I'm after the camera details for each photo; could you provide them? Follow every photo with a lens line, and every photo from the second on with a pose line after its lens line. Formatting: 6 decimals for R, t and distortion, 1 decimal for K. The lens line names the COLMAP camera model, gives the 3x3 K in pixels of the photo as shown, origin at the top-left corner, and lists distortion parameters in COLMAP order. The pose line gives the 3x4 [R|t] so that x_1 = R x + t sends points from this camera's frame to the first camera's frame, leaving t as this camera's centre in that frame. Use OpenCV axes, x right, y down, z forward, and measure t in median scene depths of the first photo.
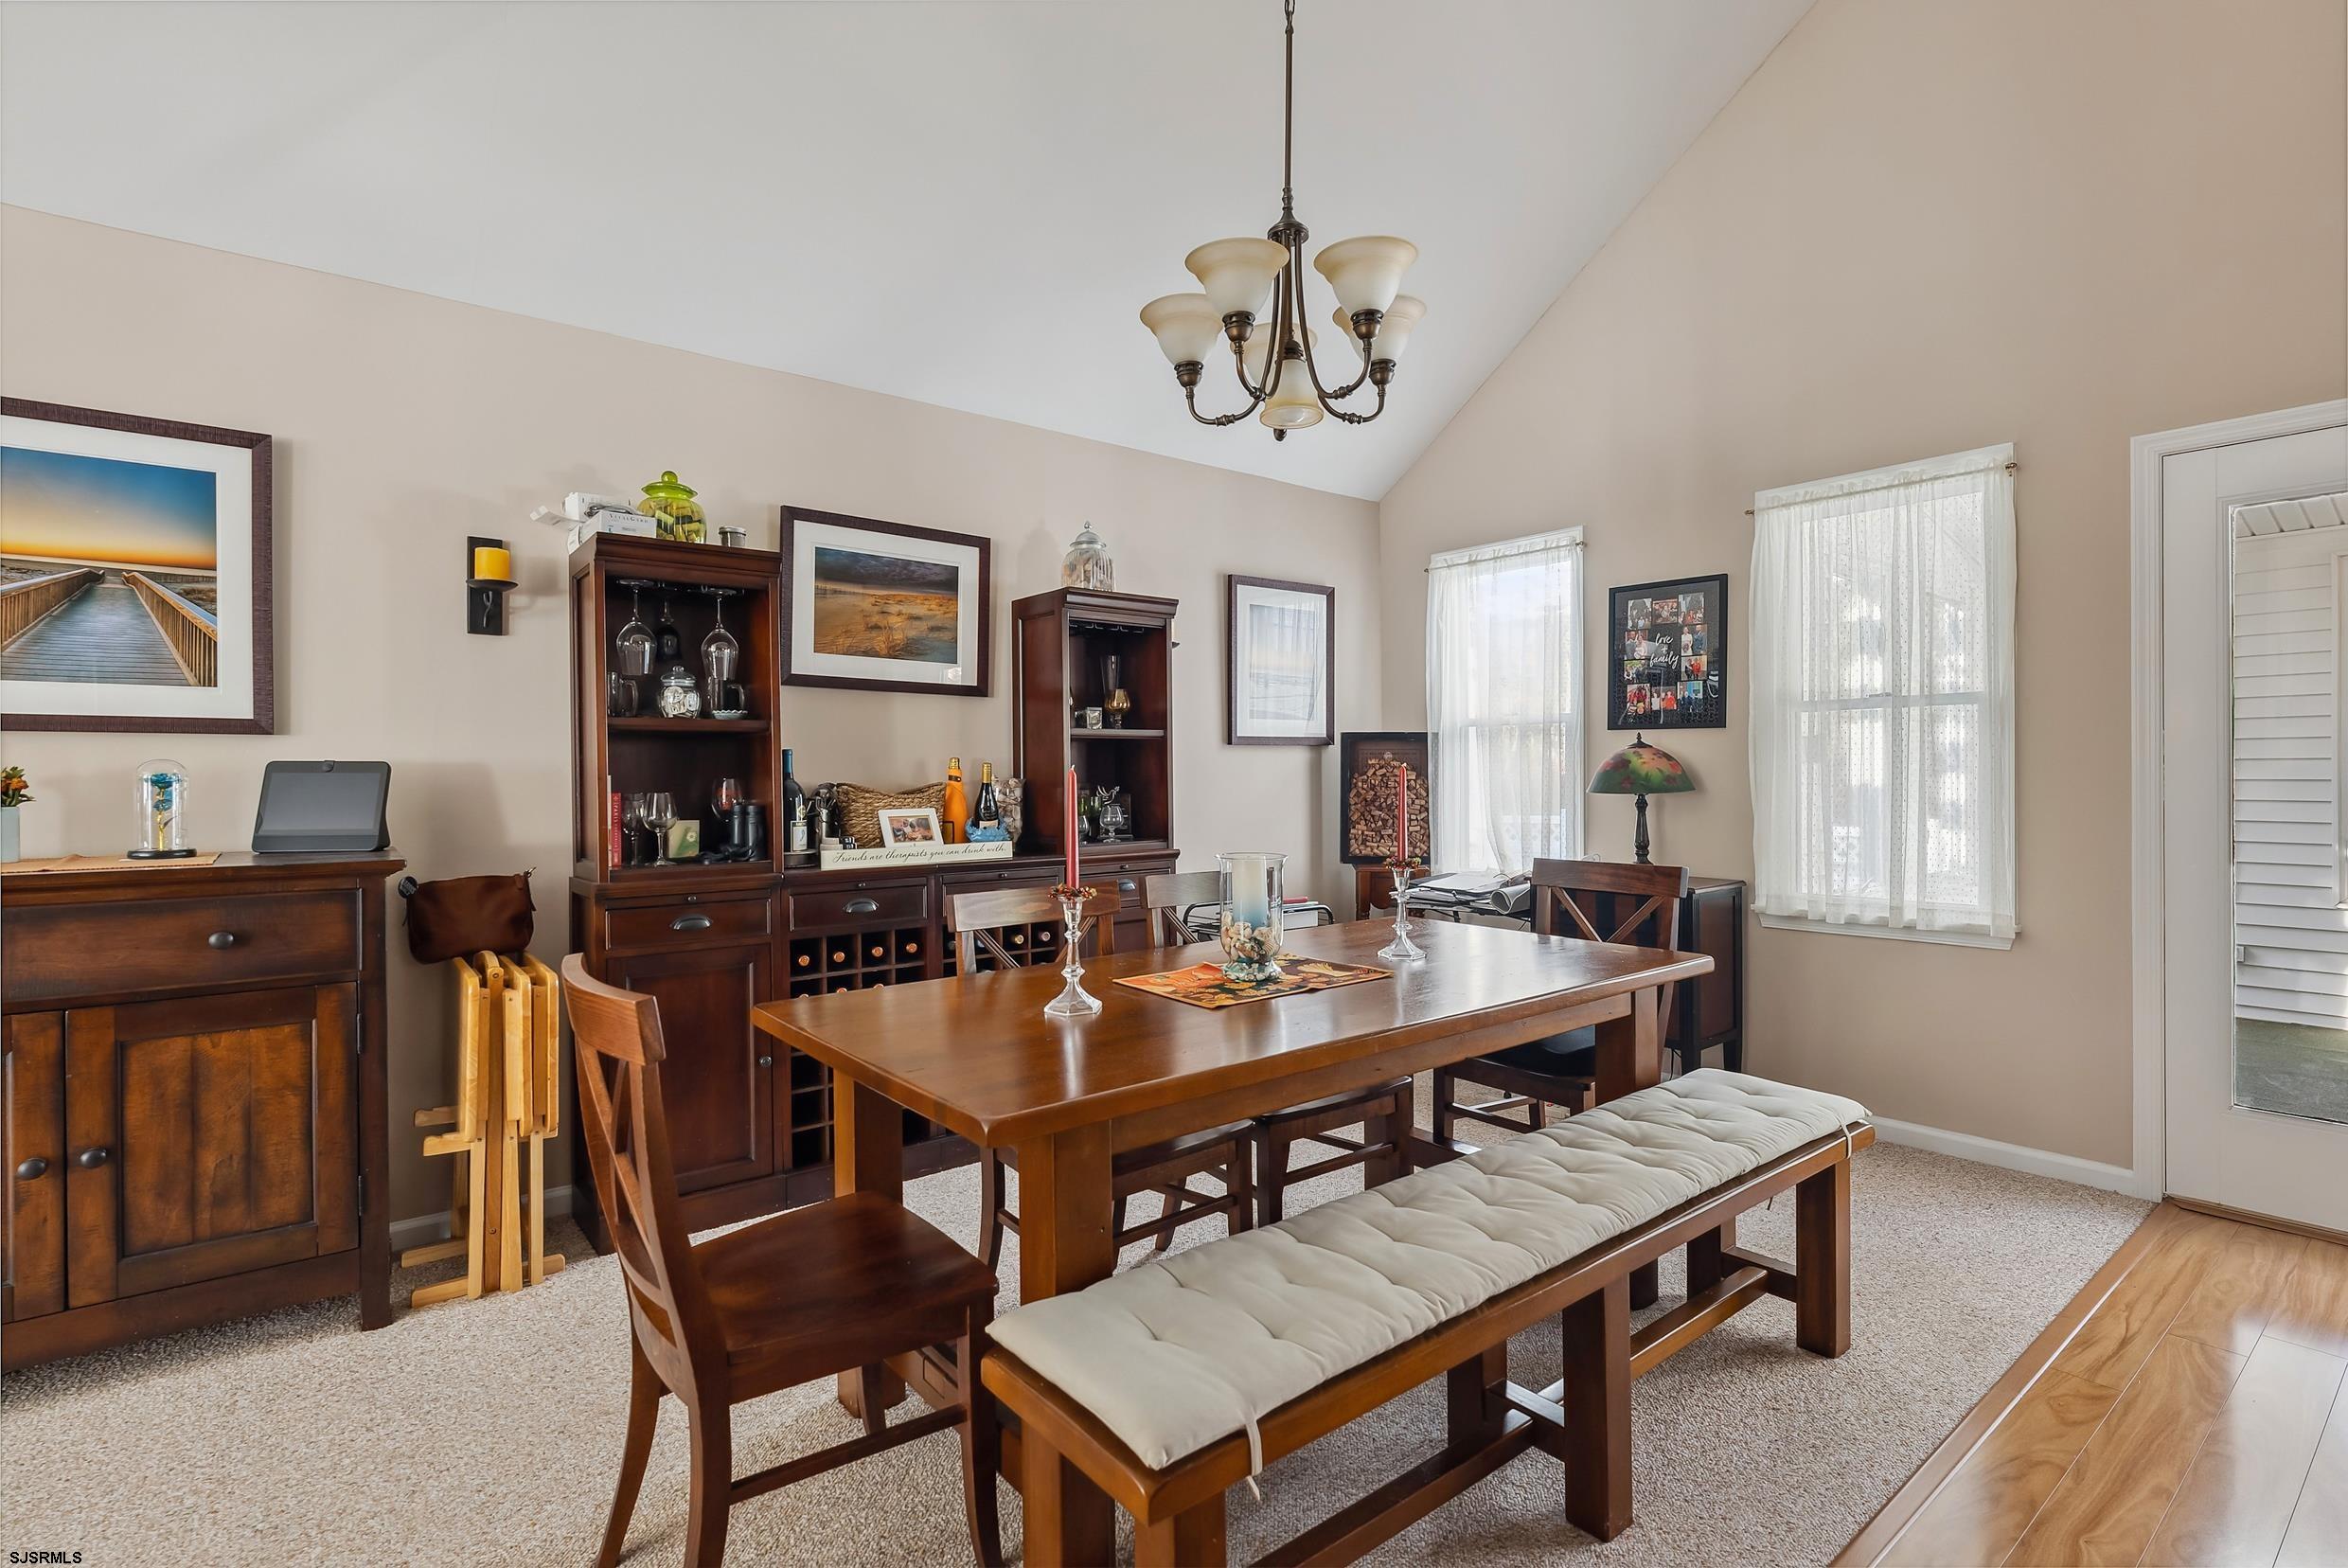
lens RADIAL K [[1115.2, 0, 1173.8], [0, 1115.2, 774.0], [0, 0, 1]] dist [0.001420, 0.000256]
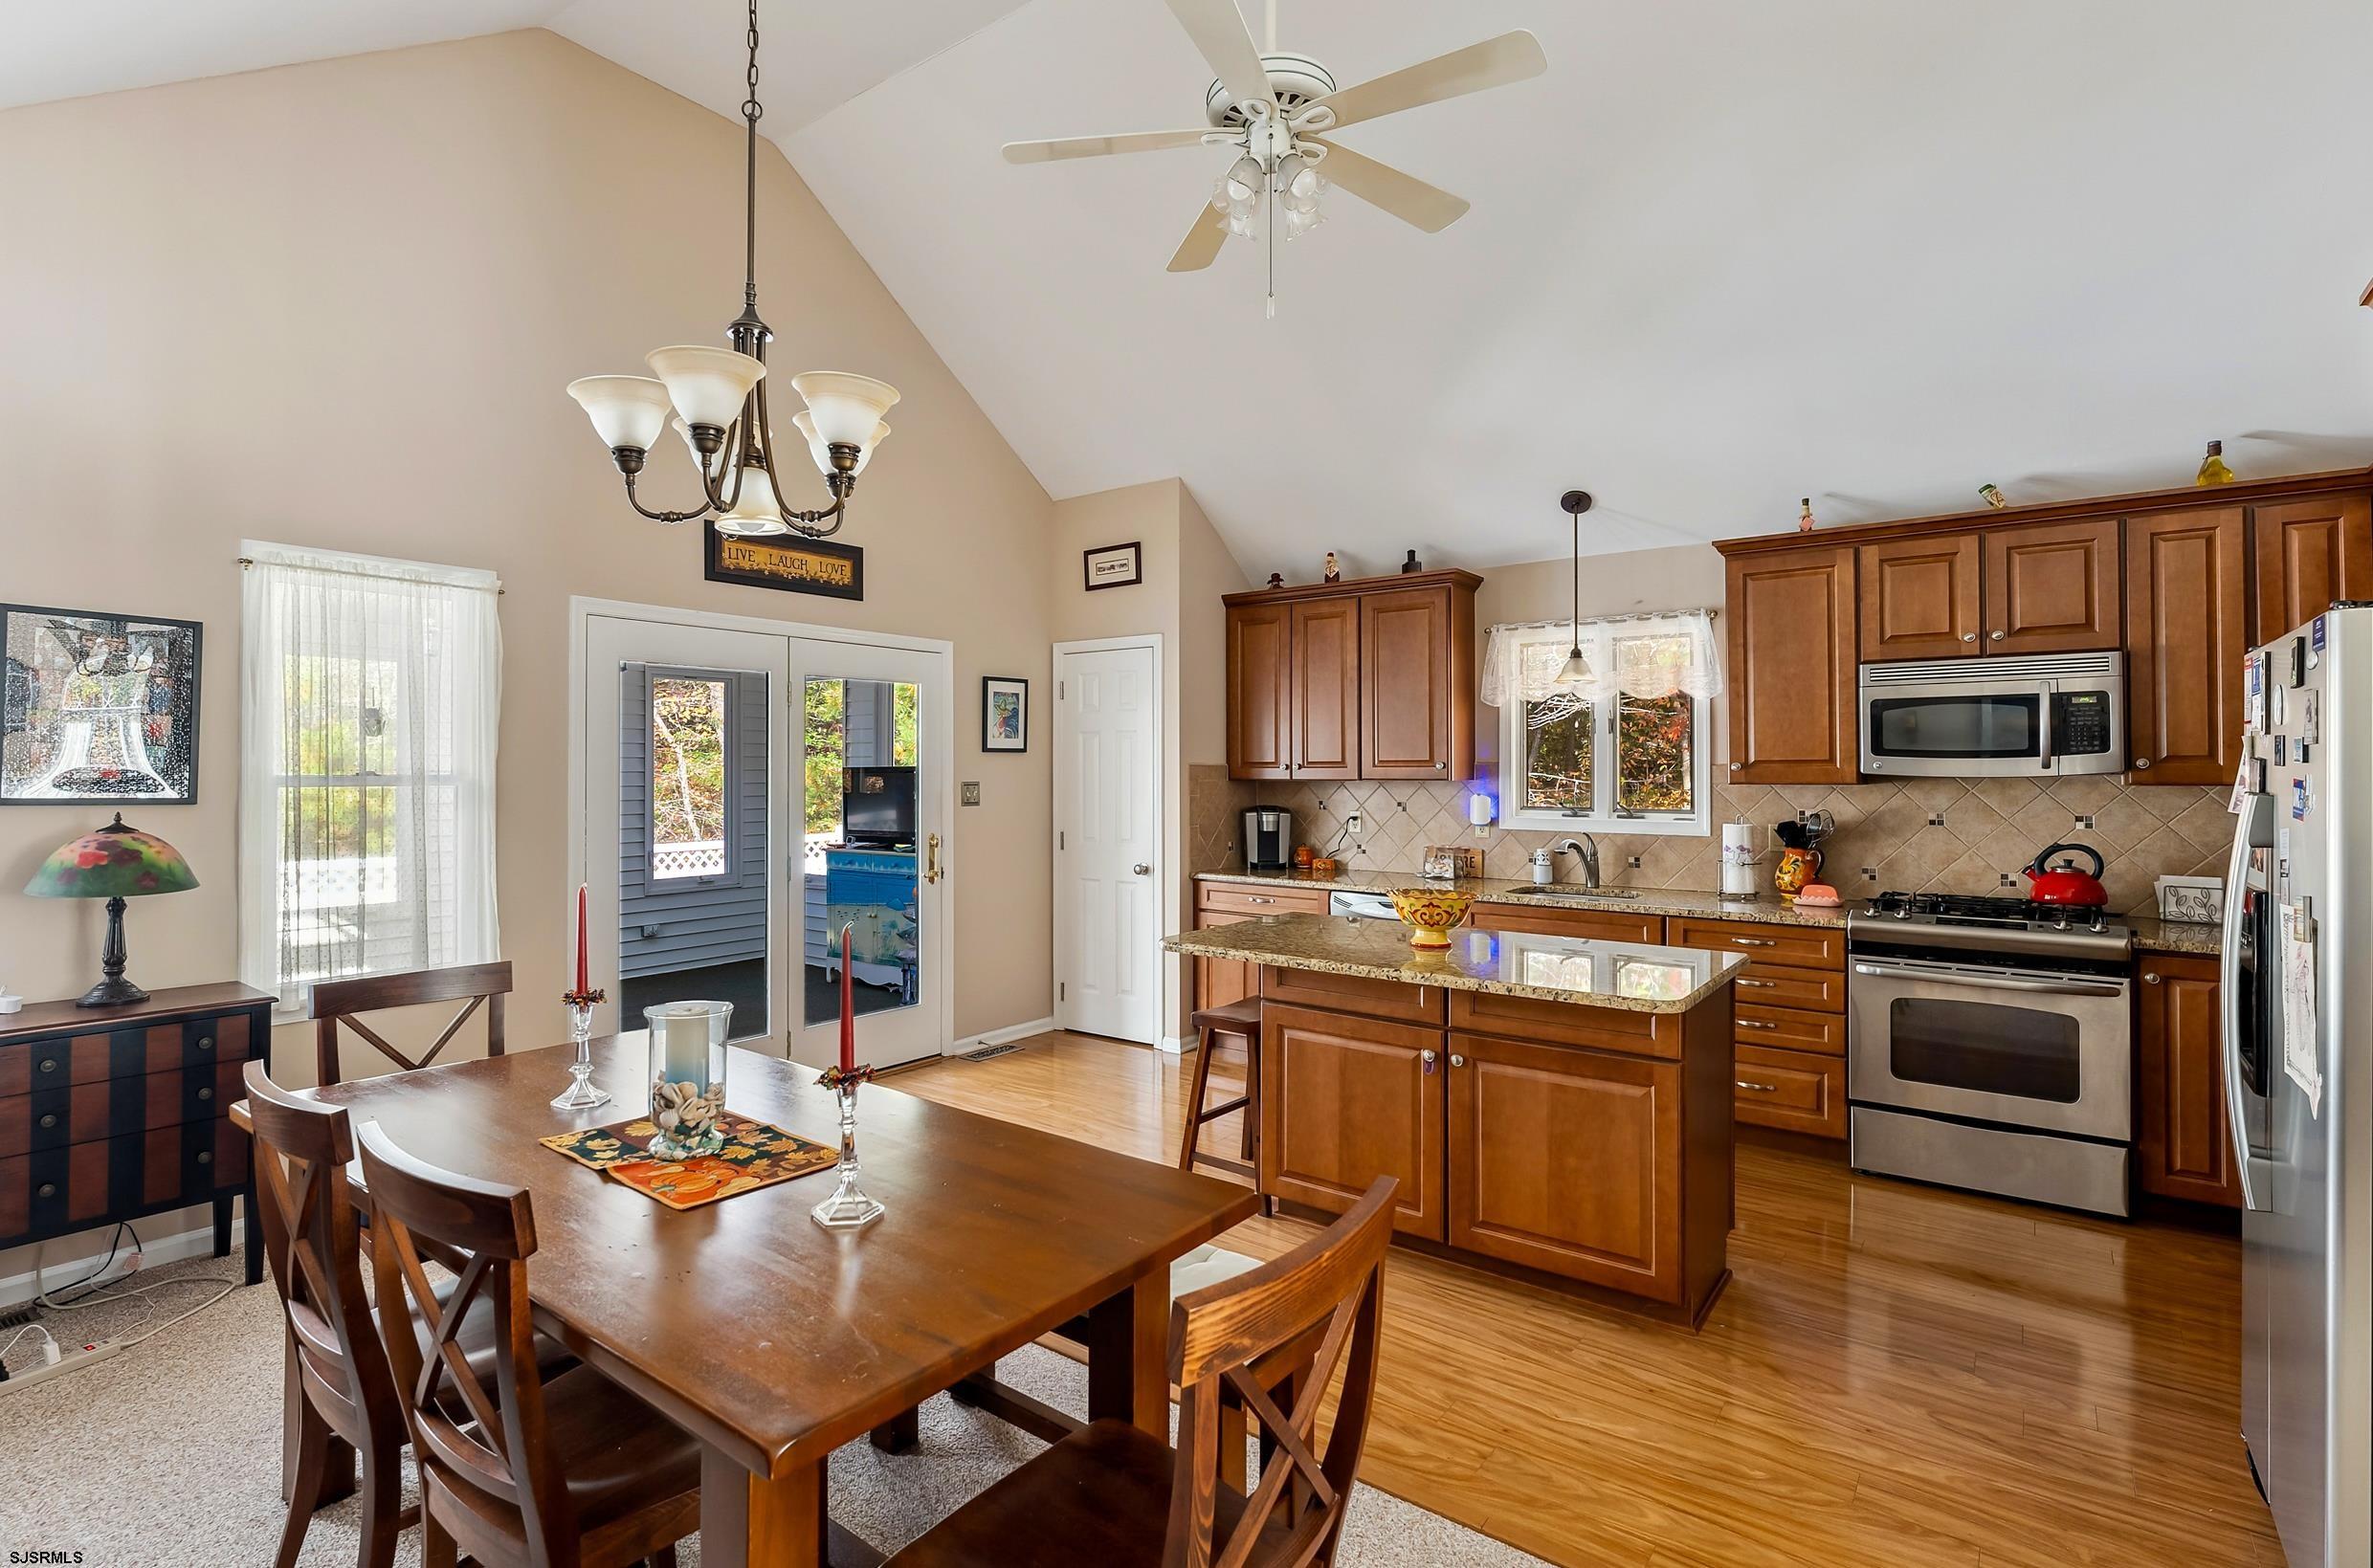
lens RADIAL K [[1157.4, 0, 1186.5], [0, 1157.4, 784.0], [0, 0, 1]] dist [-0.000170, -0.000019]
pose [[-0.270594, -0.005548, 0.962678, -0.609020], [0.003494, 0.999971, 0.006745, -0.066880], [-0.962687, 0.005189, -0.270567, 0.570891]]
